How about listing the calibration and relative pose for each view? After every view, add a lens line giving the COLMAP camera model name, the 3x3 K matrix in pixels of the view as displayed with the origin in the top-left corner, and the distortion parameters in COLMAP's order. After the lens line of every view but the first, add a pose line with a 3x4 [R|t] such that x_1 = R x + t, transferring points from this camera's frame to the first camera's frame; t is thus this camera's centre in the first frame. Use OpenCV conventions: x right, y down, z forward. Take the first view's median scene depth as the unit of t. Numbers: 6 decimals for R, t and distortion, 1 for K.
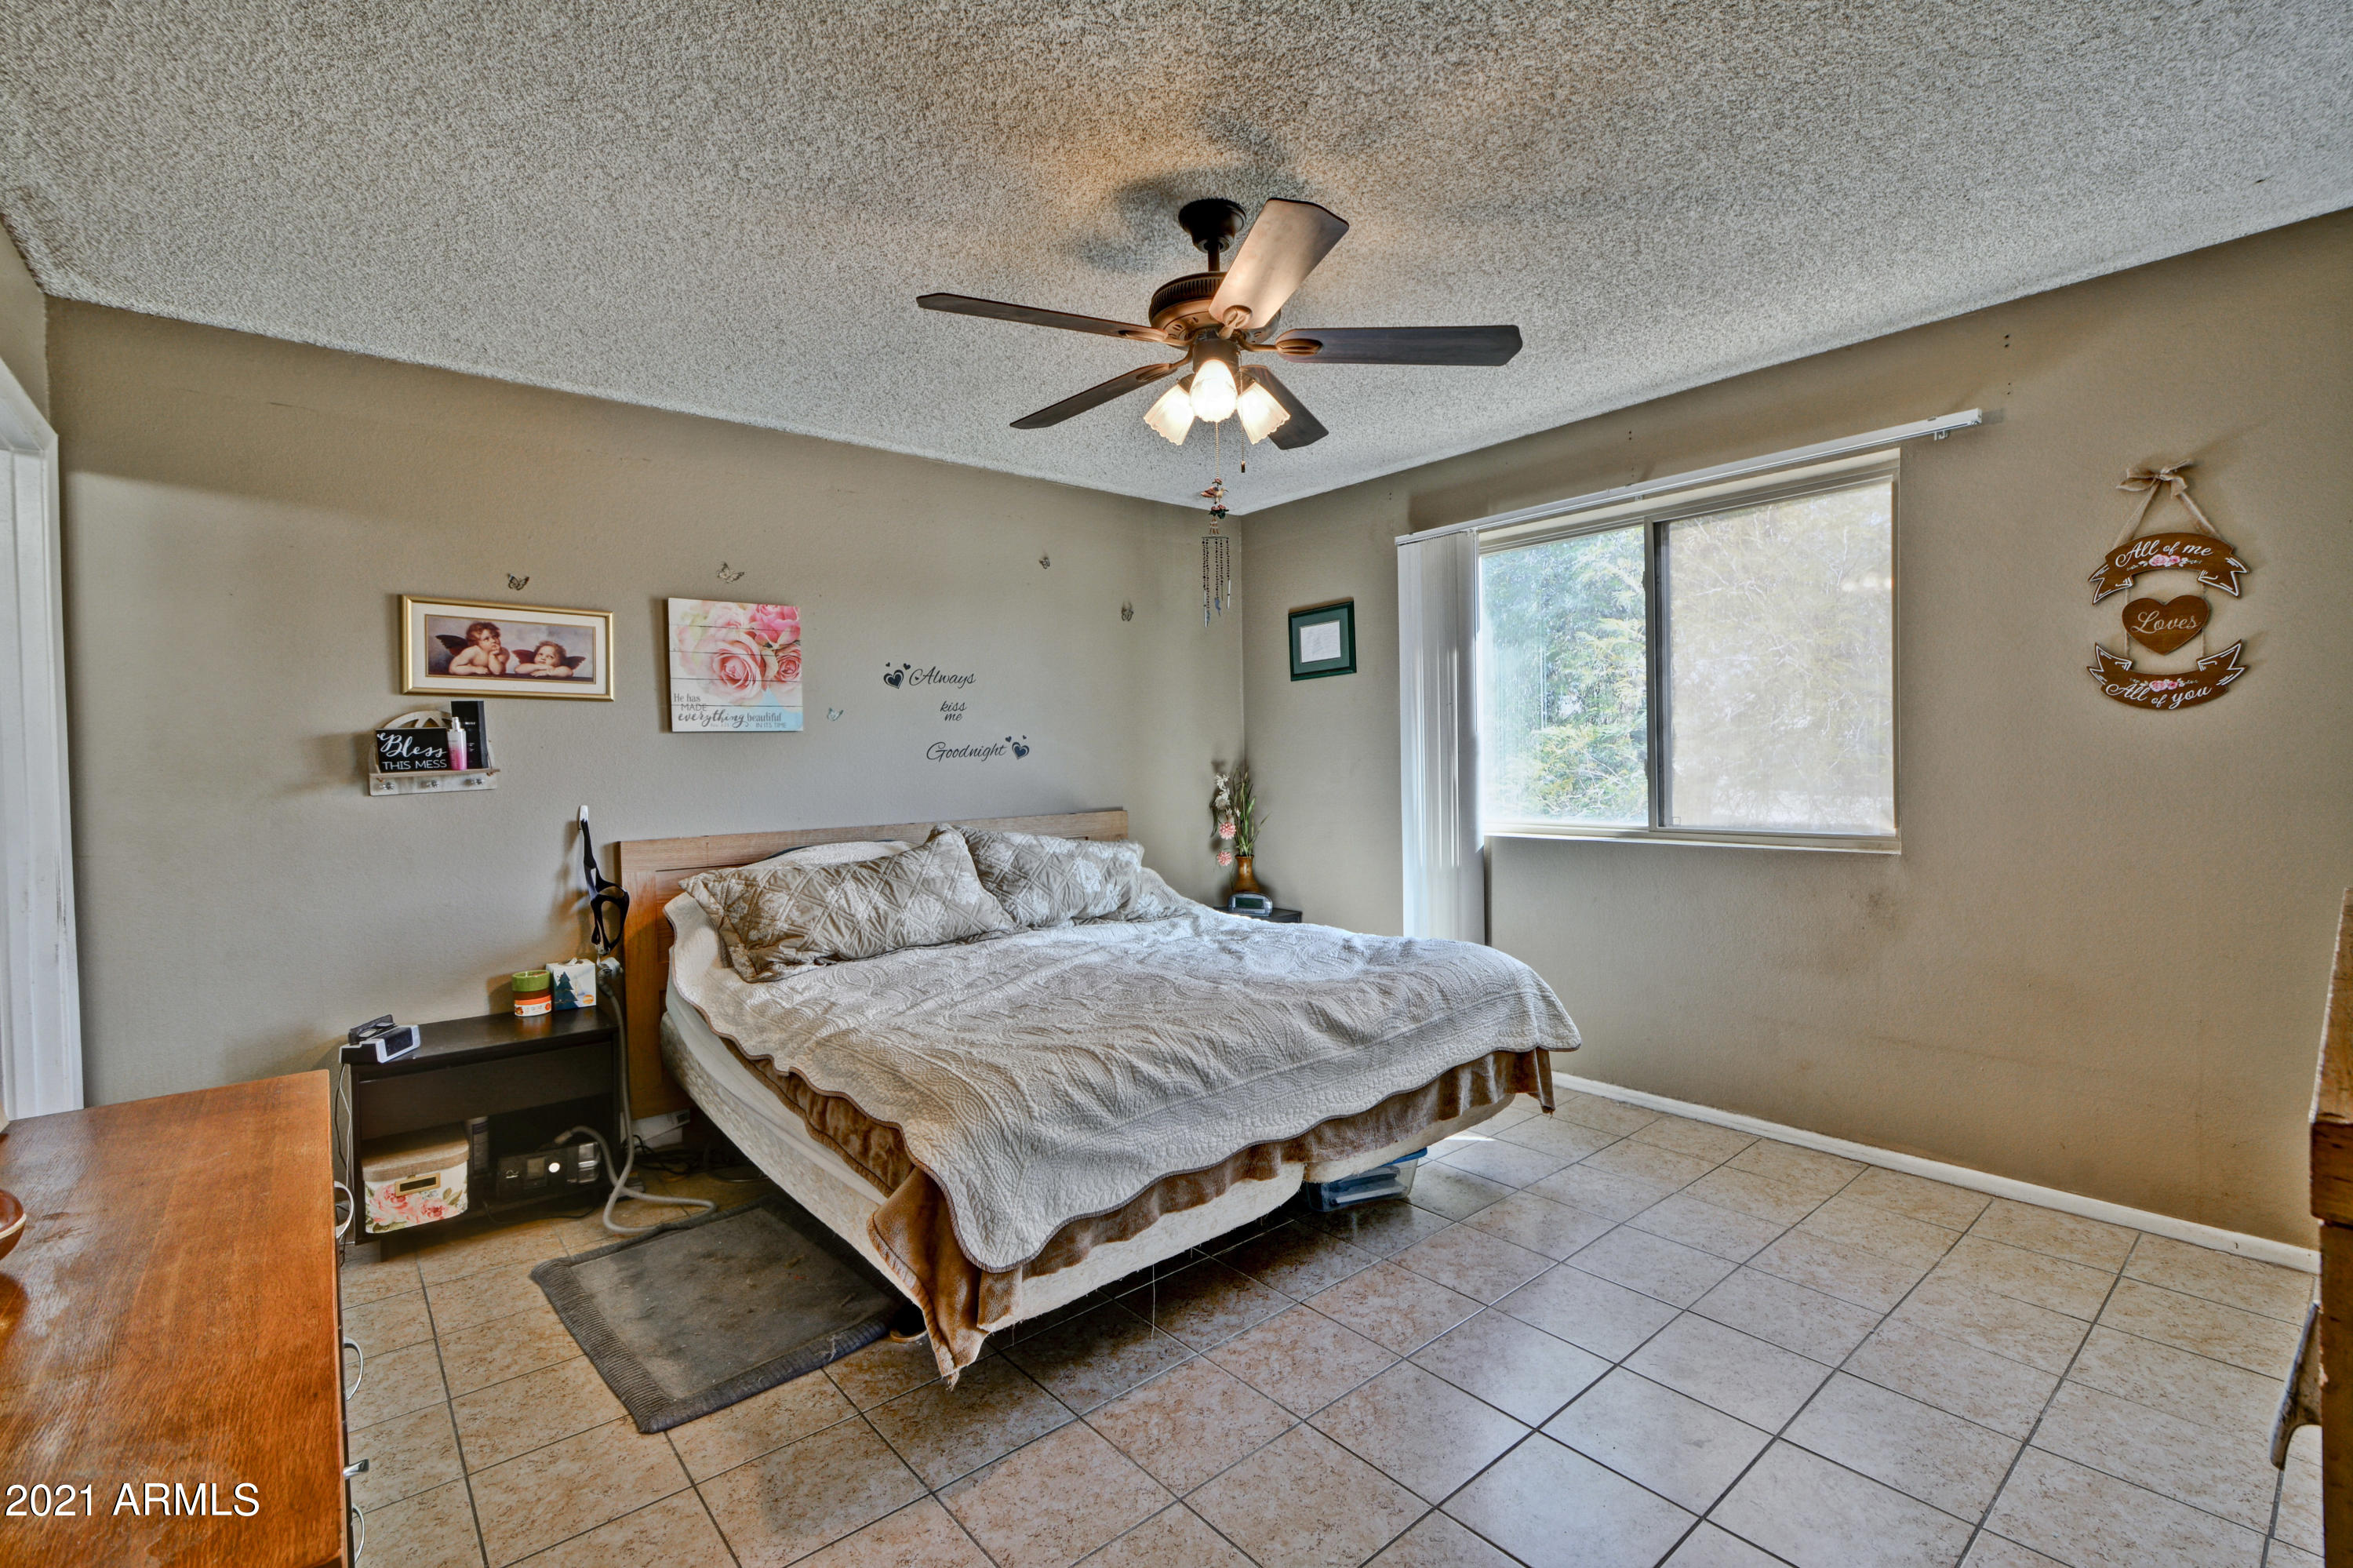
lens RADIAL K [[1045.6, 0, 1194.6], [0, 1045.6, 779.2], [0, 0, 1]] dist [-0.000344, -0.003846]
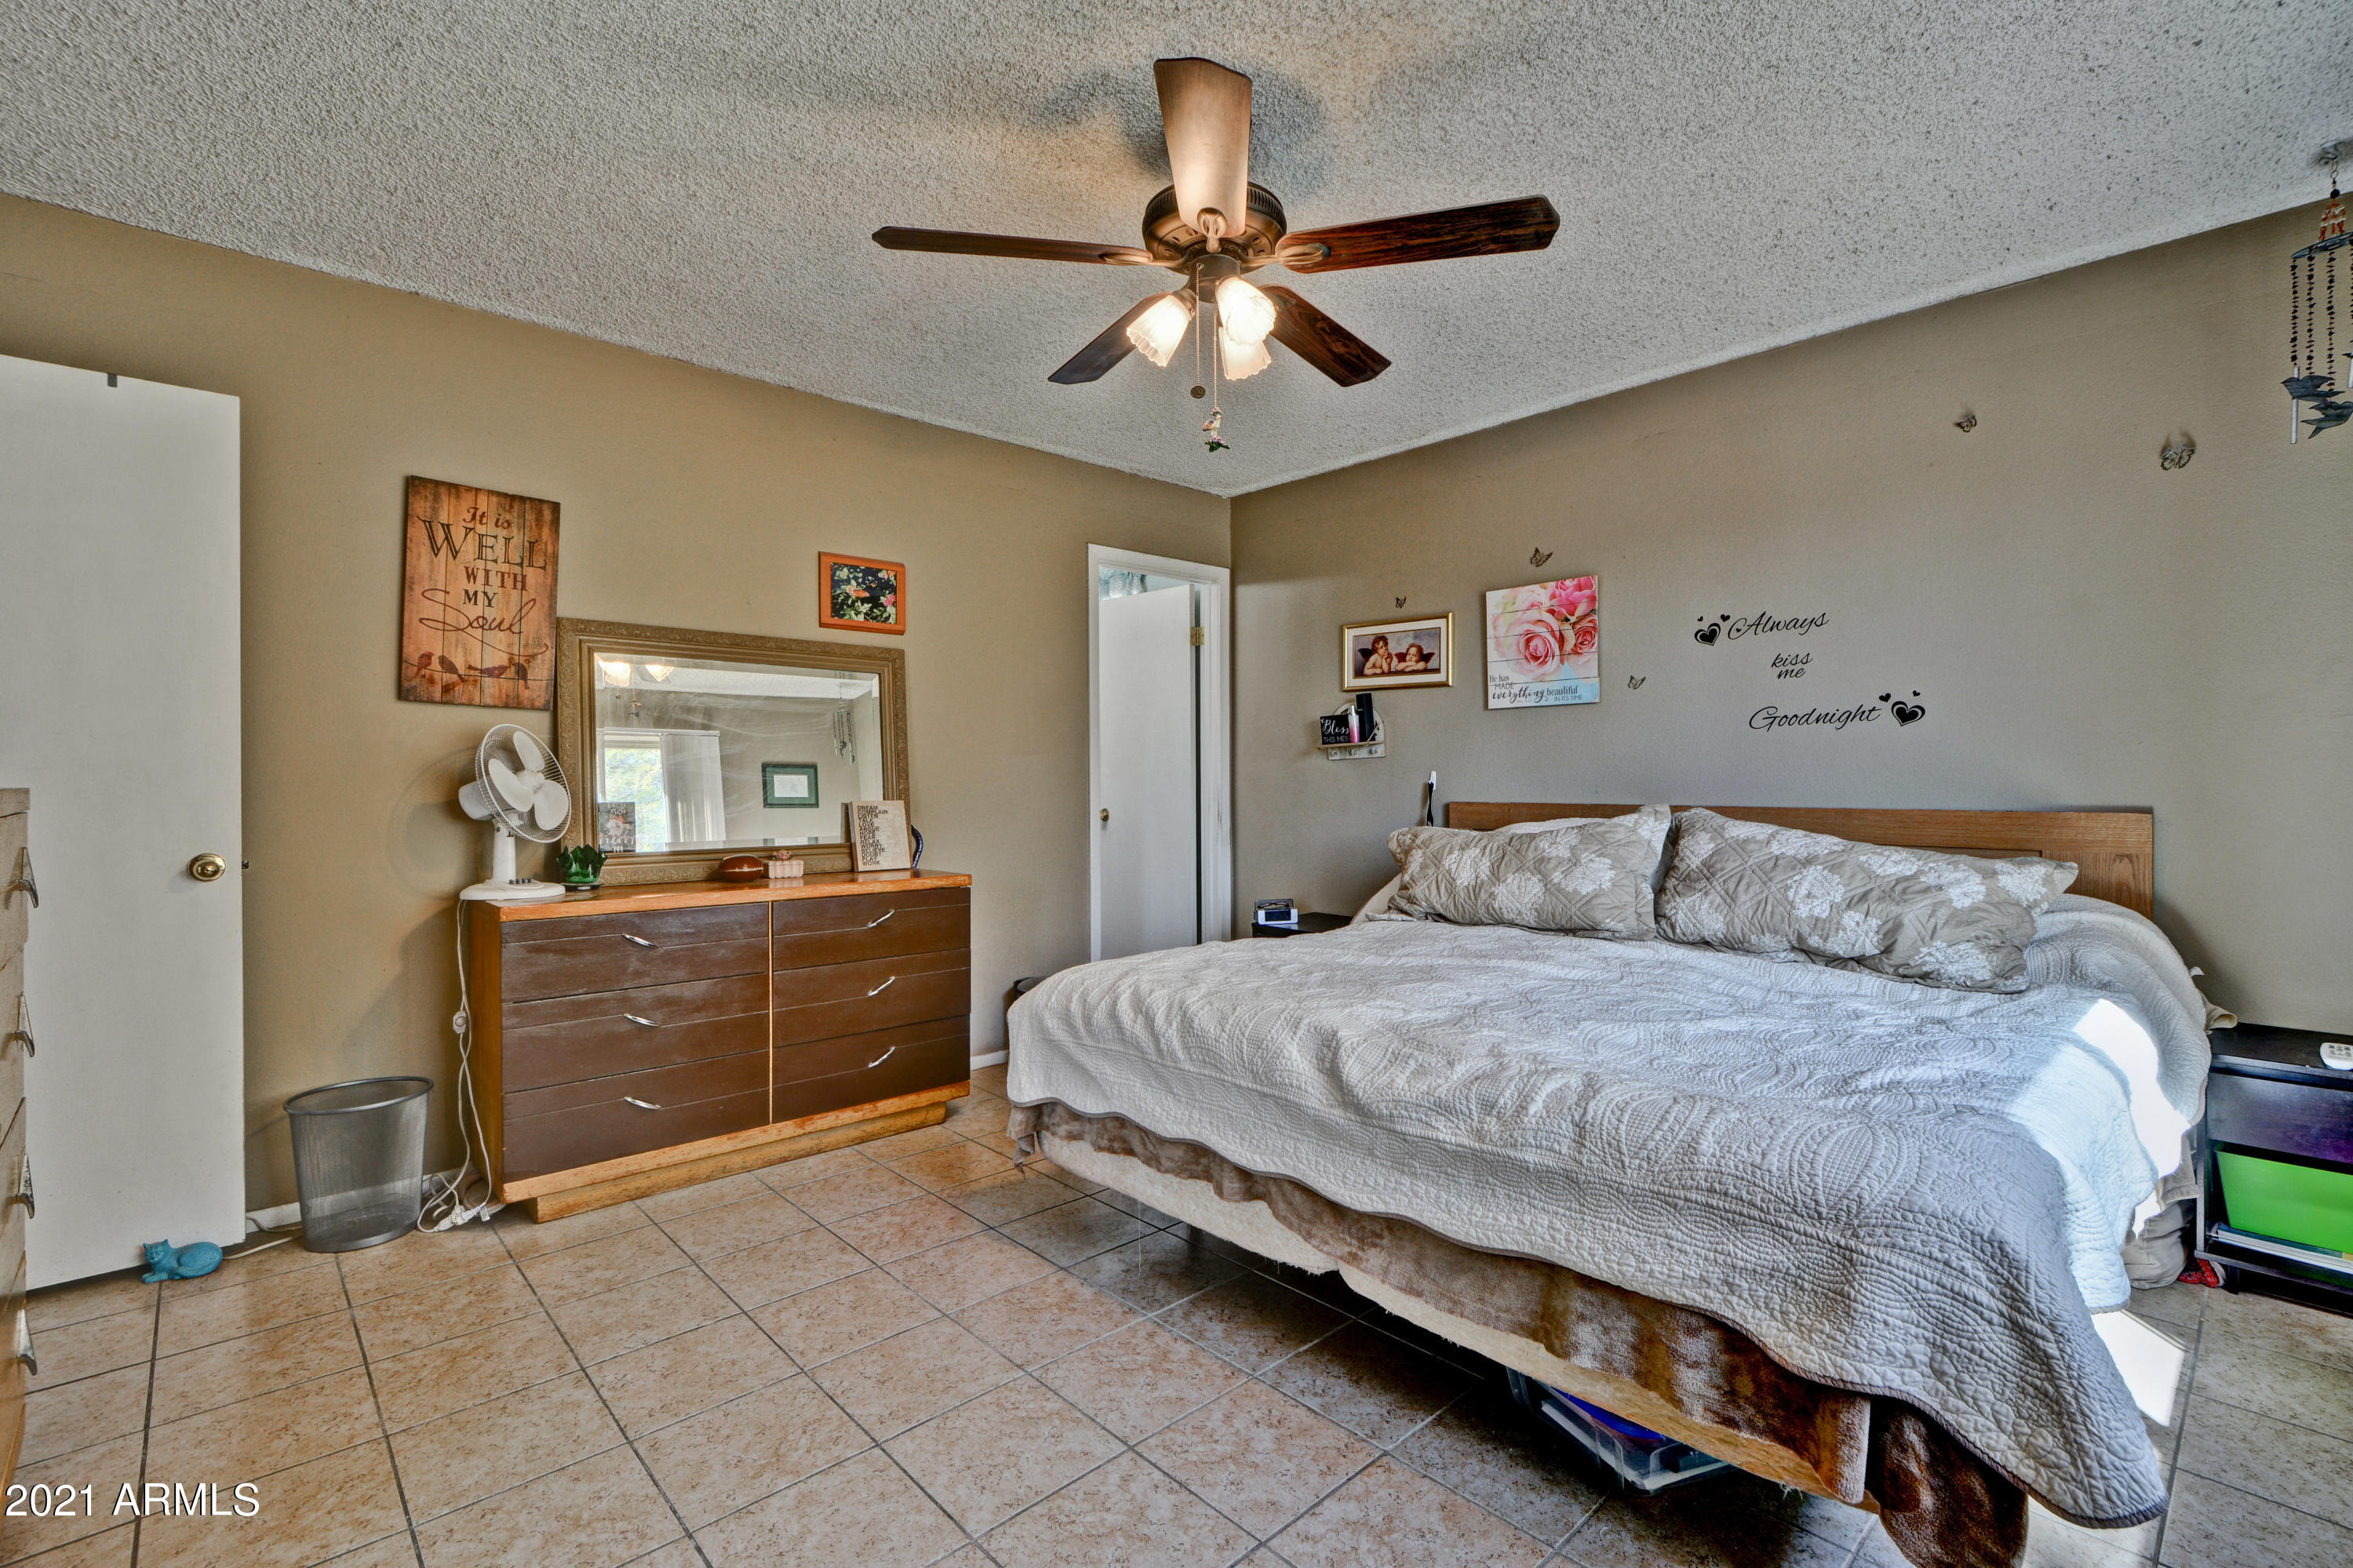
lens RADIAL K [[1045.4, 0, 1194.4], [0, 1045.4, 778.6], [0, 0, 1]] dist [-0.000344, -0.003846]
pose [[0.047722, 0.023560, -0.998583, 0.641603], [-0.016917, 0.999597, 0.022776, 0.009999], [0.998717, 0.015806, 0.048101, 0.643274]]
